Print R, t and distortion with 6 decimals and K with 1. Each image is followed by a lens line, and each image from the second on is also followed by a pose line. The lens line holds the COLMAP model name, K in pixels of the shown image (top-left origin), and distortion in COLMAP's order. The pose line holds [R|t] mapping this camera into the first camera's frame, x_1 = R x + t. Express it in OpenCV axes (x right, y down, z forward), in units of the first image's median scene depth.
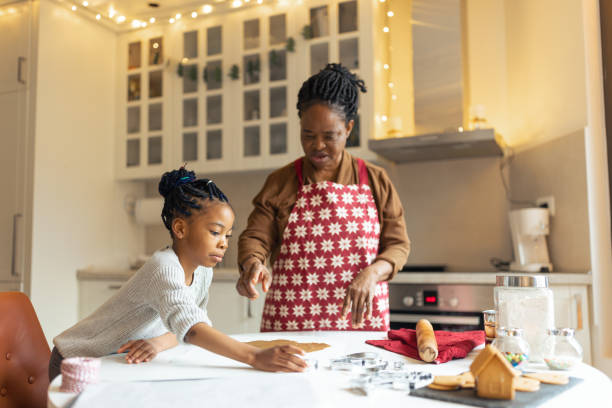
lens RADIAL K [[579.1, 0, 306.0], [0, 579.1, 204.0], [0, 0, 1]] dist [0.003282, -0.001596]
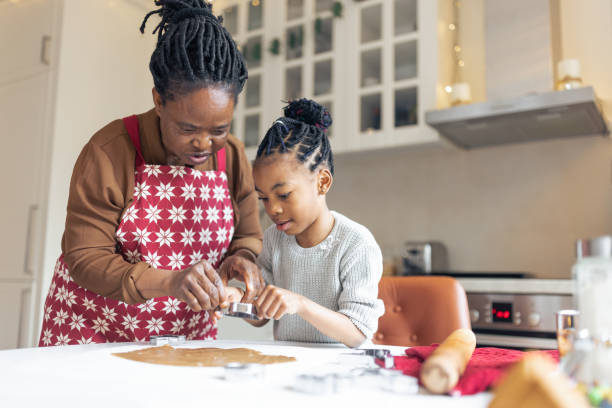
lens RADIAL K [[579.1, 0, 306.0], [0, 579.1, 204.0], [0, 0, 1]] dist [0.003282, -0.001596]
pose [[0.986395, 0.007199, -0.164234, 0.070580], [-0.014915, 0.998840, -0.045793, 0.049581], [0.163714, 0.047620, 0.985358, 0.175801]]
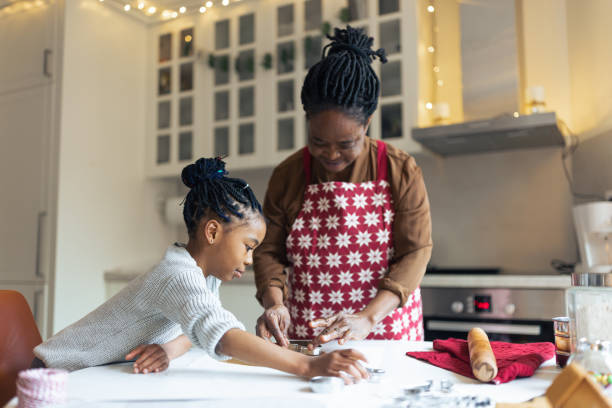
lens RADIAL K [[579.1, 0, 306.0], [0, 579.1, 204.0], [0, 0, 1]] dist [0.003282, -0.001596]
pose [[0.996898, -0.003625, -0.078617, 0.012611], [0.002729, 0.999930, -0.011498, 0.015751], [0.078653, 0.011248, 0.996839, 0.076772]]
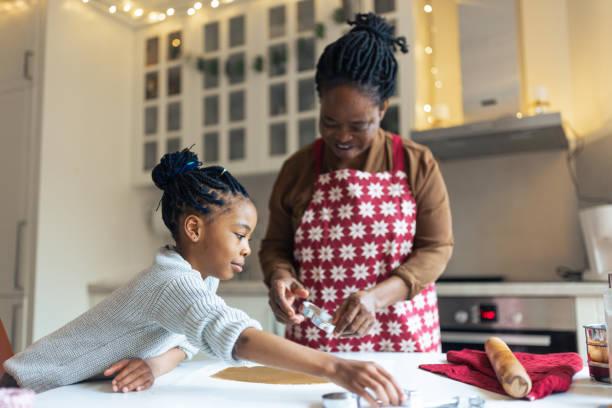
lens RADIAL K [[579.1, 0, 306.0], [0, 579.1, 204.0], [0, 0, 1]] dist [0.003282, -0.001596]
pose [[0.998276, -0.010094, -0.057821, 0.000814], [0.008056, 0.999342, -0.035376, 0.025772], [0.058140, 0.034849, 0.997700, 0.115053]]
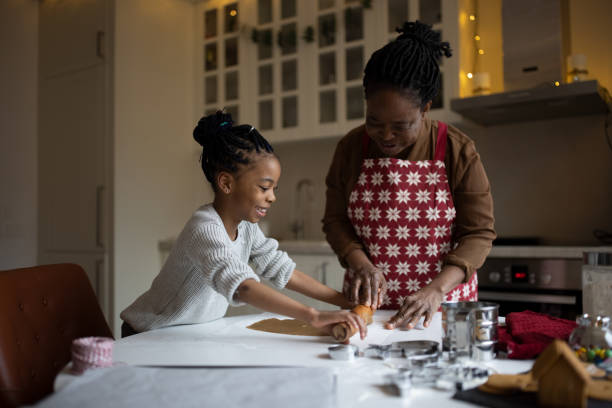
lens RADIAL K [[580.6, 0, 306.0], [0, 580.6, 204.0], [0, 0, 1]] dist [-0.029258, 0.005061]
pose [[0.984811, -0.007748, -0.173454, 0.036536], [0.016390, 0.998692, 0.048441, 0.004283], [0.172852, -0.050548, 0.983650, 0.054992]]
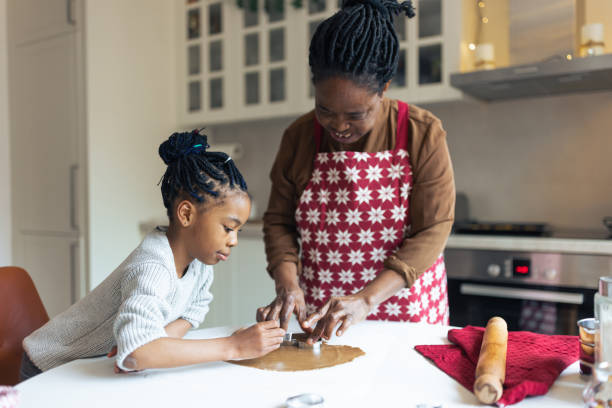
lens RADIAL K [[579.1, 0, 306.0], [0, 579.1, 204.0], [0, 0, 1]] dist [0.003282, -0.001596]
pose [[0.984457, 0.006841, -0.175493, 0.046887], [0.012173, 0.994180, 0.107040, -0.016353], [0.175204, -0.107513, 0.978644, 0.123302]]
